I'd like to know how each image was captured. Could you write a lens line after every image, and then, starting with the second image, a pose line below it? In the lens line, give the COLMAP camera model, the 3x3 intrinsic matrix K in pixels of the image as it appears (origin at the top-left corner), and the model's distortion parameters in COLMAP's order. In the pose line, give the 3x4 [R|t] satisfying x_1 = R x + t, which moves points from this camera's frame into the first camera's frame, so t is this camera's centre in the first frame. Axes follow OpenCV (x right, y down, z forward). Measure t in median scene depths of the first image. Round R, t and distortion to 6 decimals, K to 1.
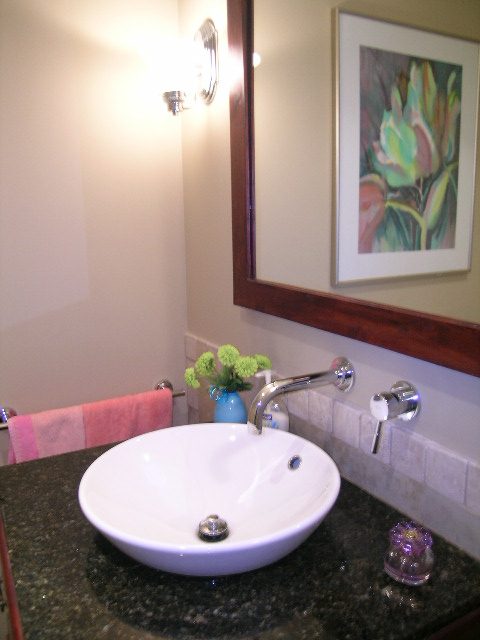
lens RADIAL K [[531.3, 0, 237.3], [0, 531.3, 310.8], [0, 0, 1]] dist [-0.141846, 0.117065]
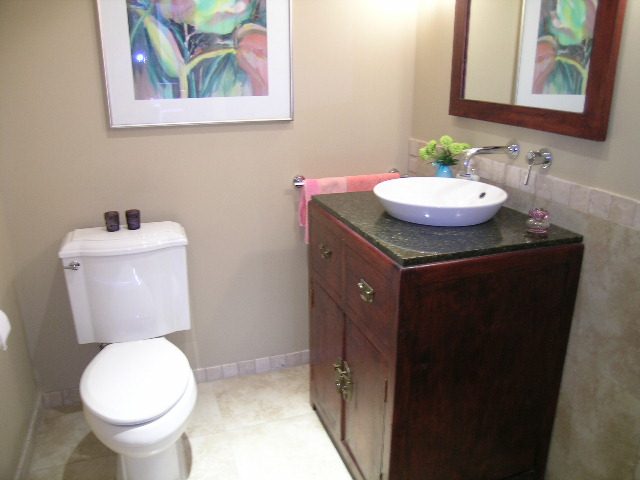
lens RADIAL K [[531.3, 0, 326.7], [0, 531.3, 235.6], [0, 0, 1]] dist [-0.141846, 0.117065]
pose [[0.986334, 0.073303, -0.147550, -0.102595], [-0.053877, 0.989838, 0.131597, 0.150210], [0.155697, -0.121849, 0.980261, -0.632157]]
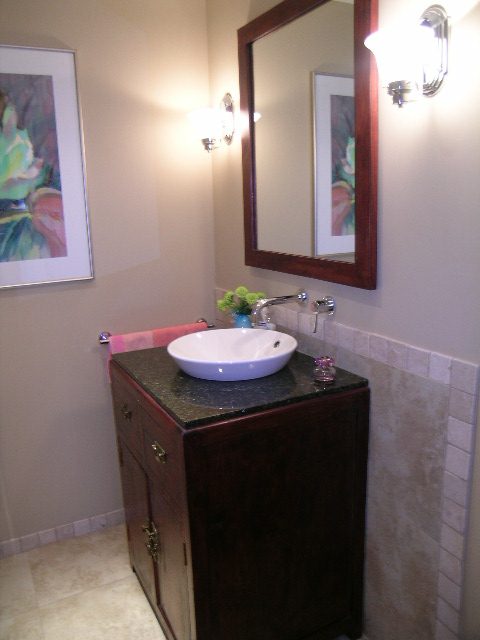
lens RADIAL K [[531.3, 0, 237.3], [0, 531.3, 310.8], [0, 0, 1]] dist [-0.141846, 0.117065]
pose [[0.999324, -0.007337, -0.036013, 0.025430], [0.008053, 0.999772, 0.019772, 0.090664], [0.035860, -0.020049, 0.999156, -0.630093]]
